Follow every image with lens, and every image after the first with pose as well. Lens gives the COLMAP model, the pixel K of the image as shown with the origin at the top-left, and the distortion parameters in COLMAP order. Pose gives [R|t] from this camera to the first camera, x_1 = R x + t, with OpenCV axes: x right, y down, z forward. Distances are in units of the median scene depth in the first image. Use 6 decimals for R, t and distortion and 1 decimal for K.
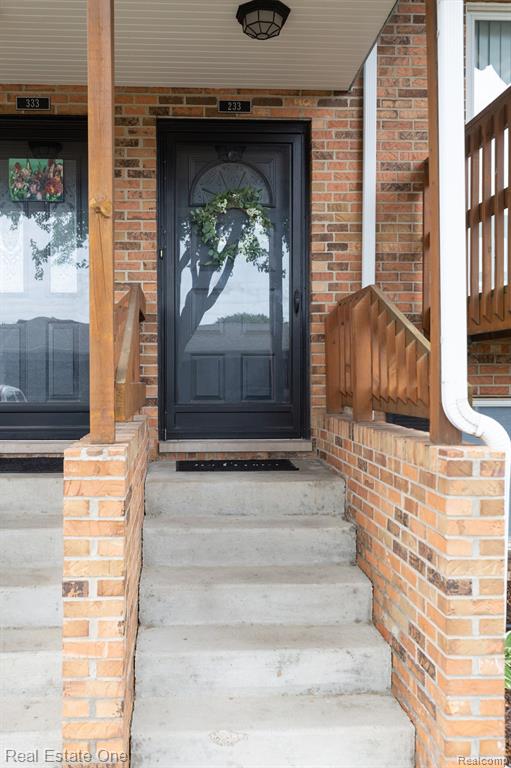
lens RADIAL K [[765.0, 0, 255.5], [0, 765.0, 384.0], [0, 0, 1]] dist [0.003895, 0.008087]
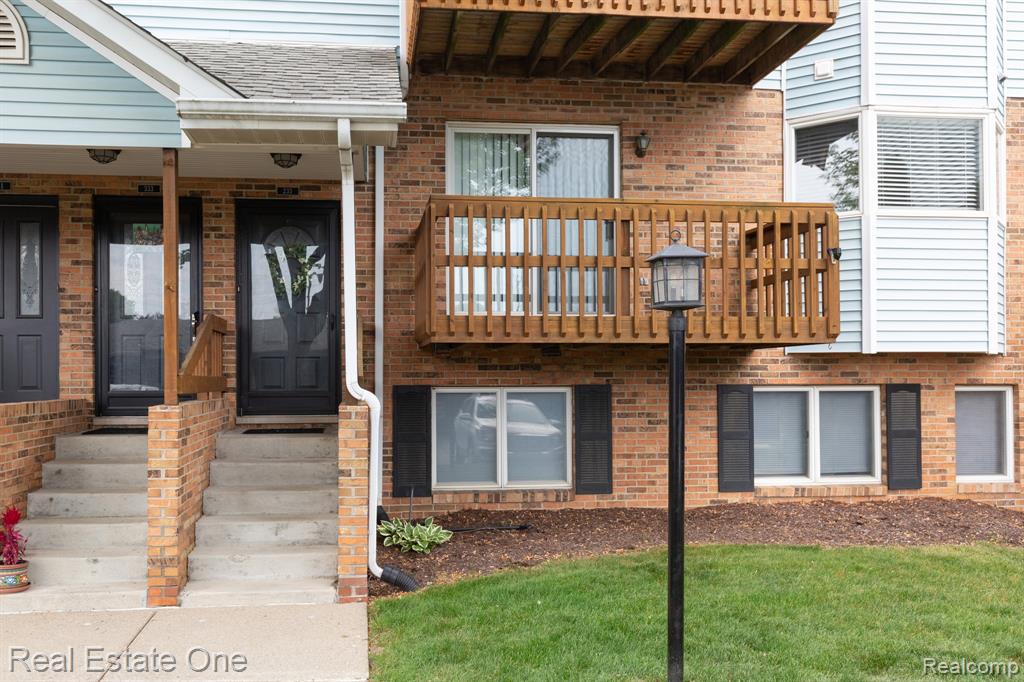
lens RADIAL K [[898.0, 0, 511.7], [0, 898.0, 374.2], [0, 0, 1]] dist [-0.001870, 0.005485]
pose [[0.998156, -0.002522, 0.060641, 0.301590], [0.003242, 0.999925, -0.011771, 0.015655], [-0.060607, 0.011946, 0.998090, -0.767807]]
